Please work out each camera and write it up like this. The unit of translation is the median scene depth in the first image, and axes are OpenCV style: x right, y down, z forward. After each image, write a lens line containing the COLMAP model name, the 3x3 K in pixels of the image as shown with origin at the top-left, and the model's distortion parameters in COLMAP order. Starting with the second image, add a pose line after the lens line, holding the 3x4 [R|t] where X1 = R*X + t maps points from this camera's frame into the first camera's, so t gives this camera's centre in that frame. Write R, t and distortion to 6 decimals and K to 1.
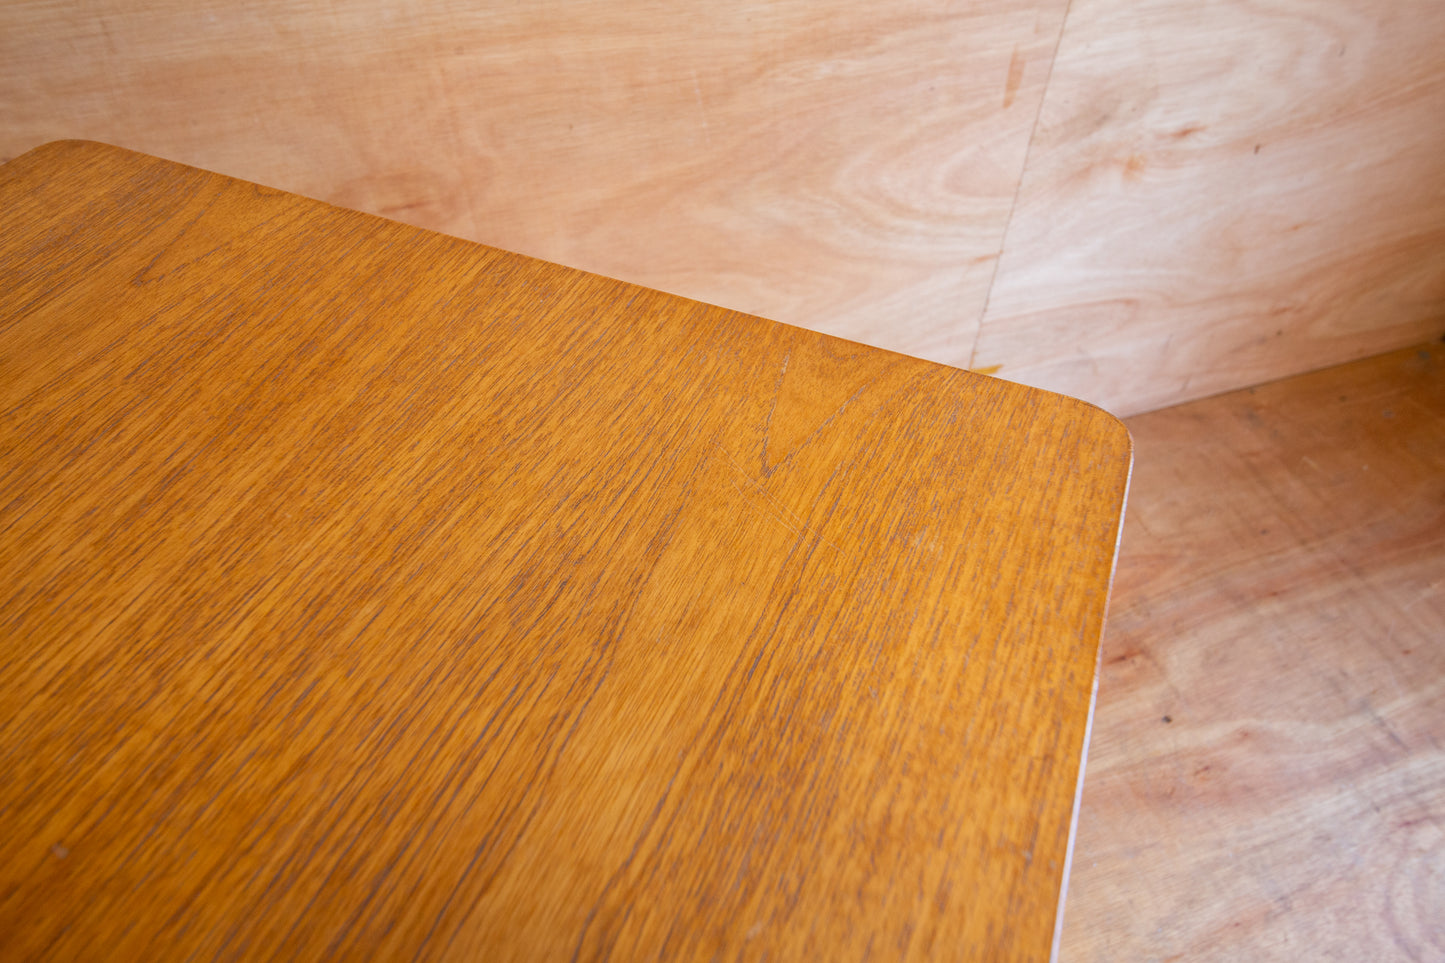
lens RADIAL K [[930.6, 0, 724.6], [0, 930.6, 485.0], [0, 0, 1]] dist [0.075777, -0.048494]
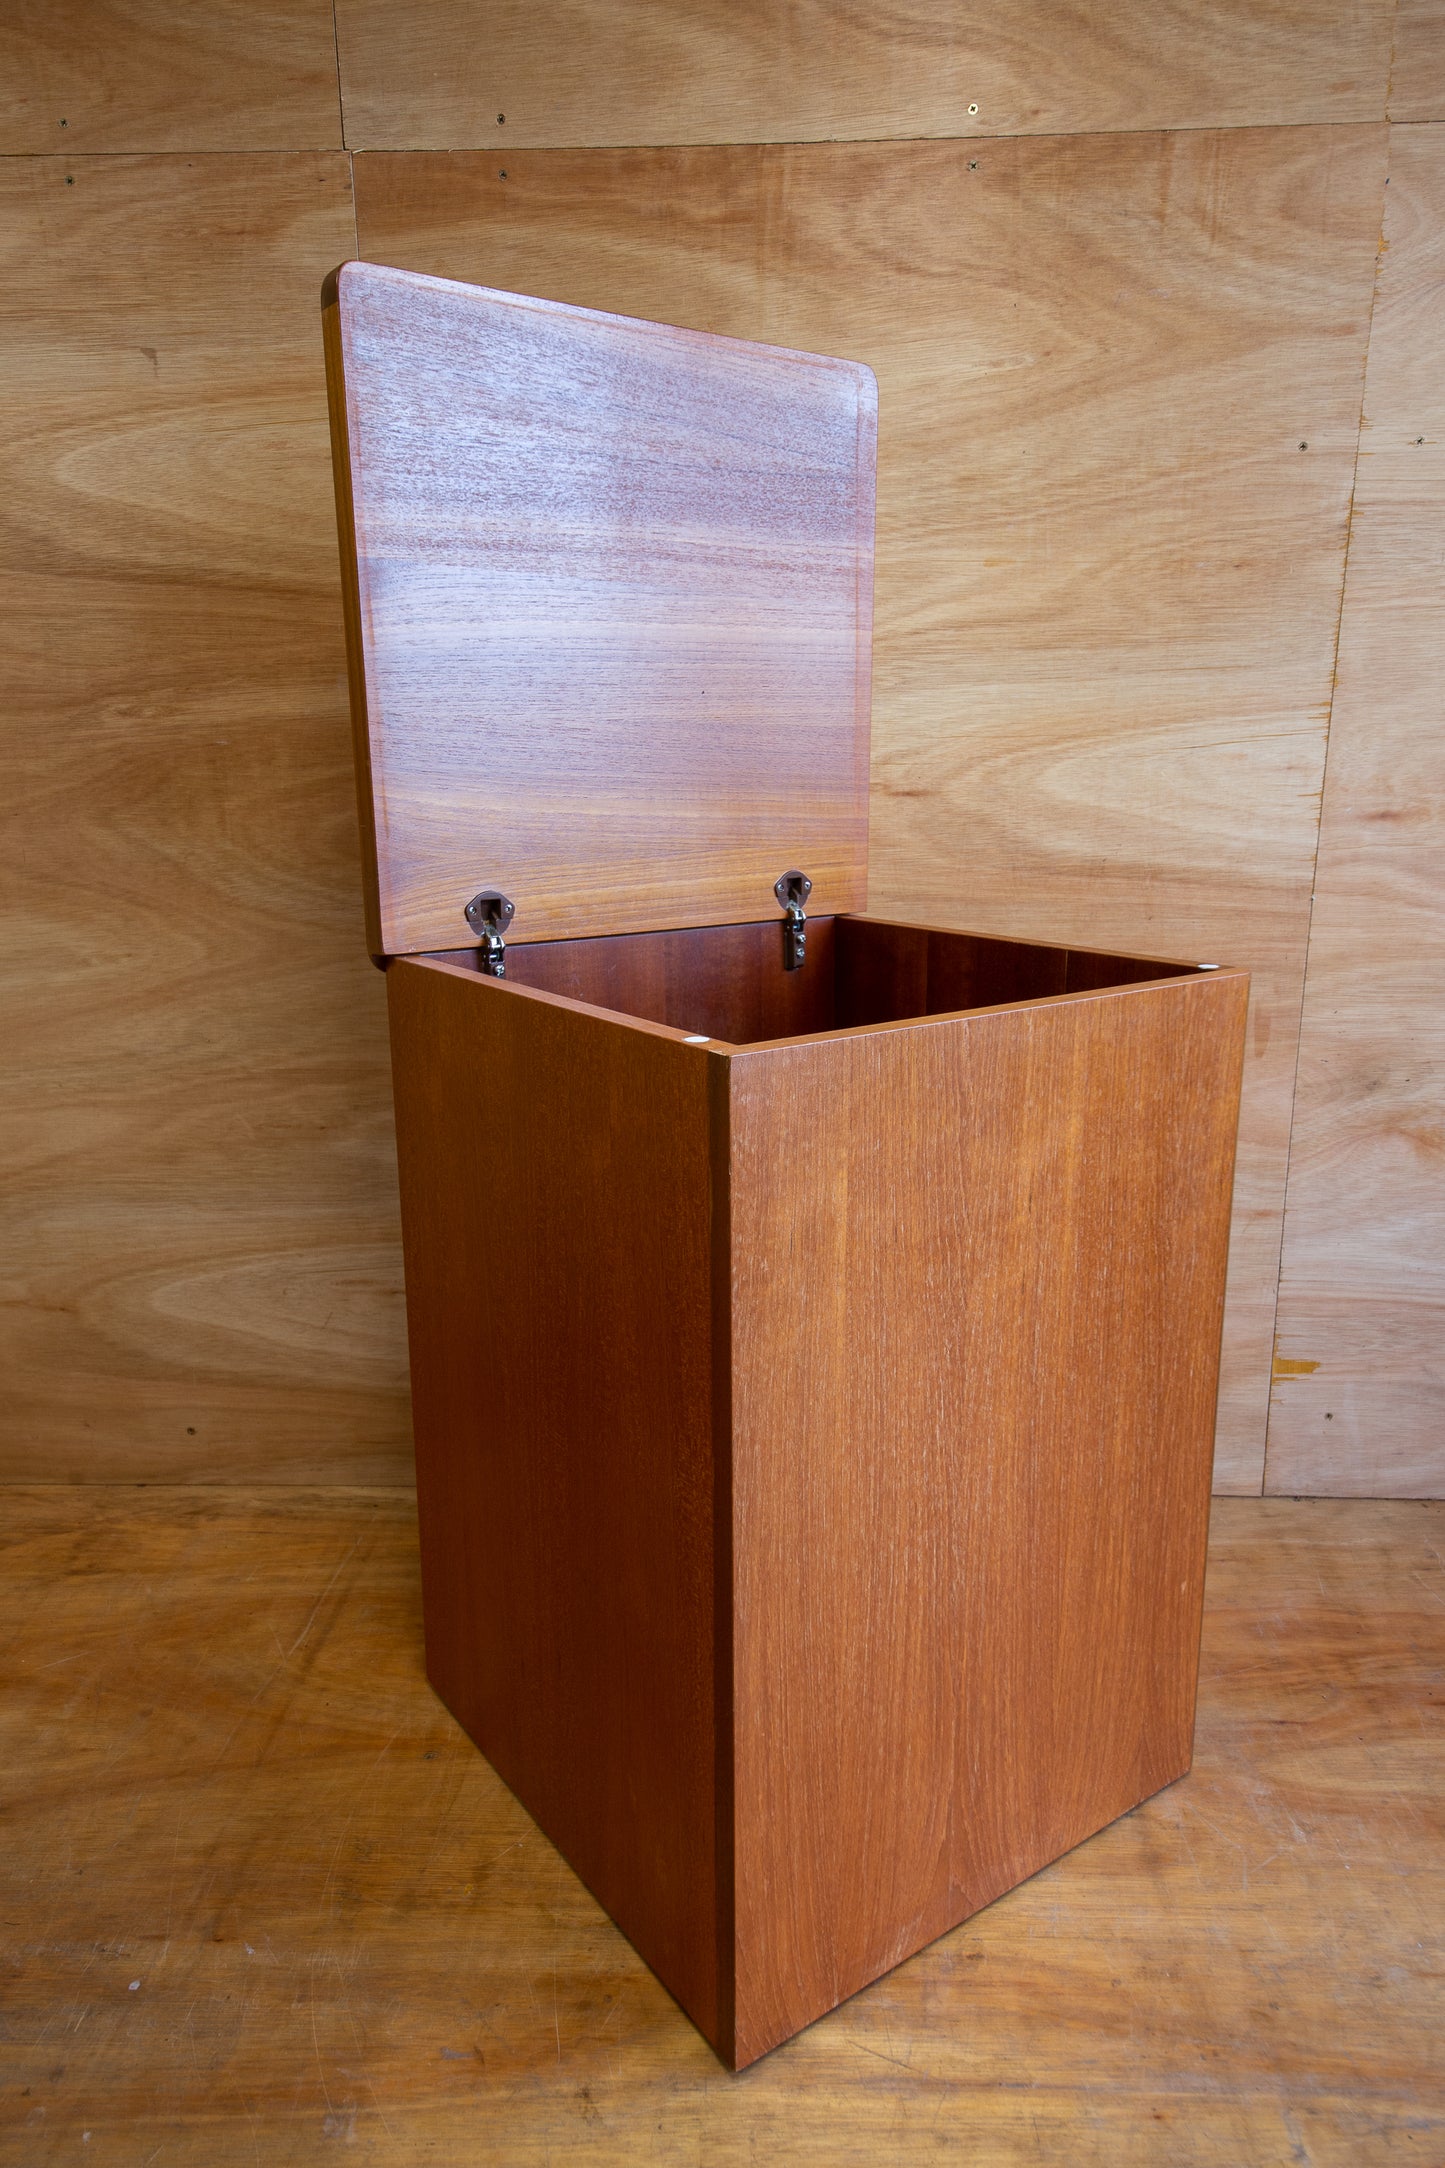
lens RADIAL K [[1396.2, 0, 724.4], [0, 1396.2, 1086.5], [0, 0, 1]] dist [0.075777, -0.048494]
pose [[0.934964, 0.061208, -0.349422, 0.265898], [-0.247245, 0.818780, -0.518139, 0.567880], [0.254386, 0.570835, 0.780664, -0.370092]]
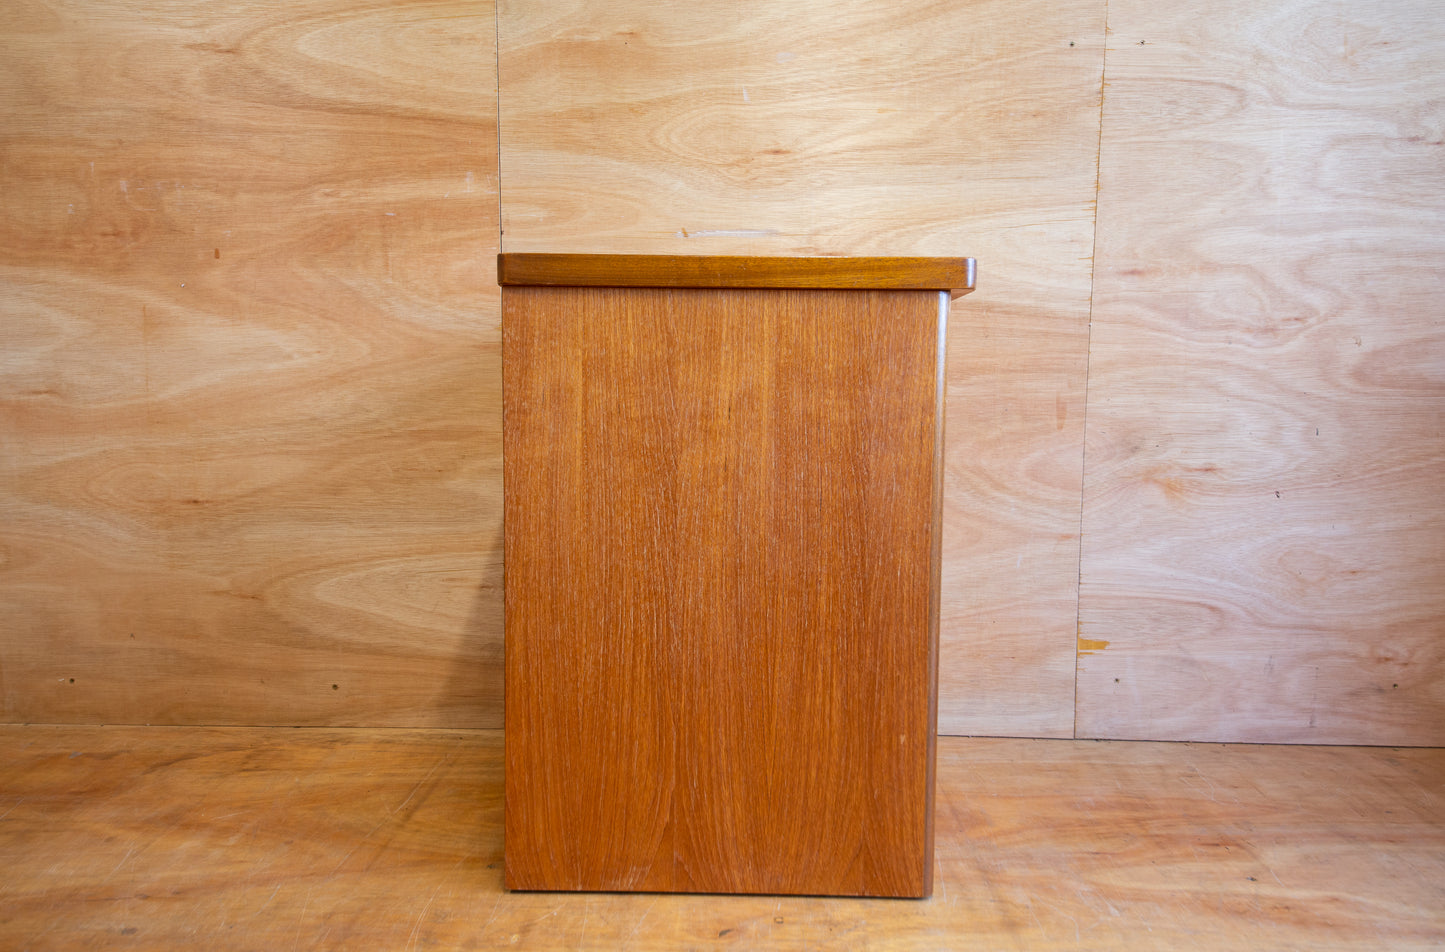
lens RADIAL K [[906.3, 0, 721.6], [0, 906.3, 475.7], [0, 0, 1]] dist [0.072993, -0.050507]
pose [[0.940751, 0.023234, -0.338302, 0.258851], [-0.248431, 0.726261, -0.640958, 0.764530], [0.230804, 0.687027, 0.689002, -0.172929]]
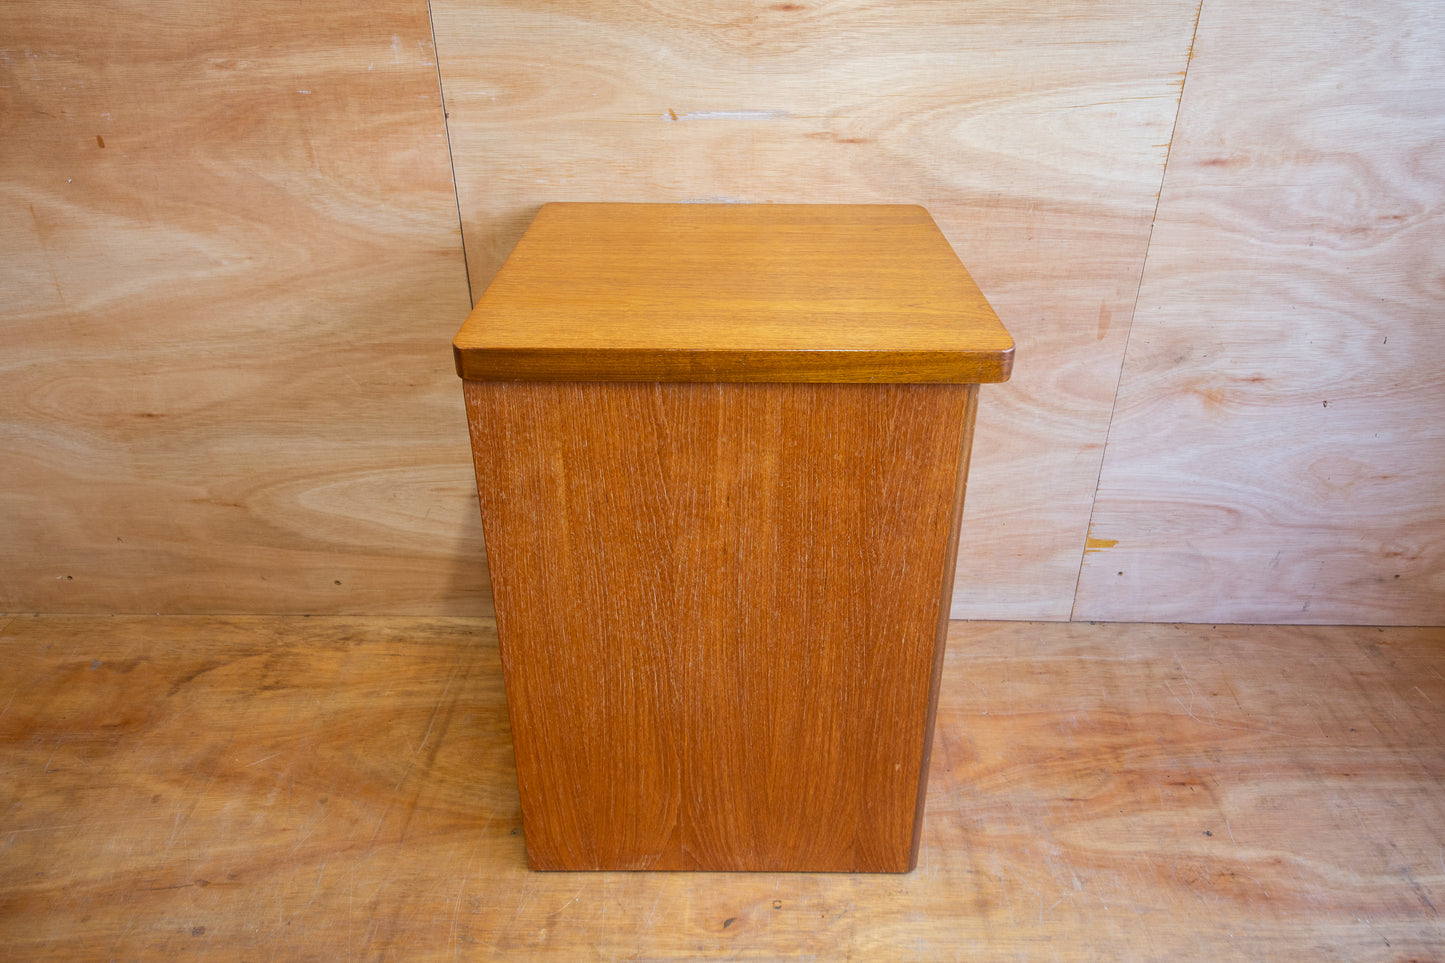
lens RADIAL K [[966.1, 0, 735.8], [0, 966.1, 449.6], [0, 0, 1]] dist [0.069393, -0.047234]
pose [[0.943835, 0.146618, -0.296105, 0.215757], [-0.237197, 0.924538, -0.298275, 0.323106], [0.230028, 0.351757, 0.907388, -0.421830]]
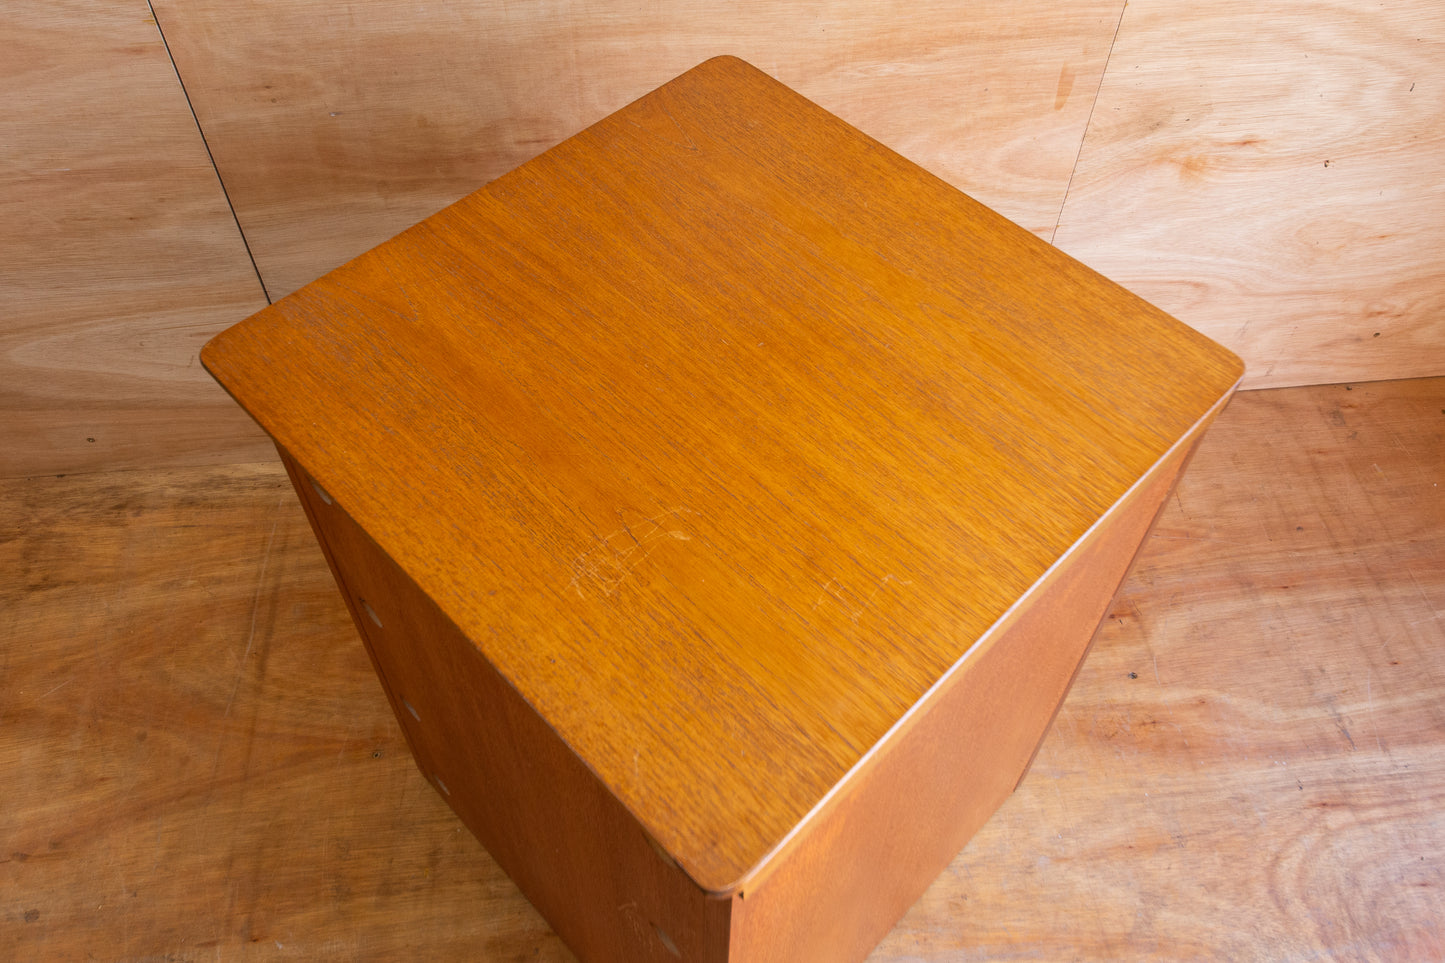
lens RADIAL K [[1191.0, 0, 717.2], [0, 1191.0, 424.2], [0, 0, 1]] dist [0.082194, -0.062320]
pose [[0.975055, 0.169819, -0.142933, 0.155374], [-0.163037, 0.984915, 0.057984, -0.041538], [0.150624, -0.033234, 0.988032, -0.451434]]
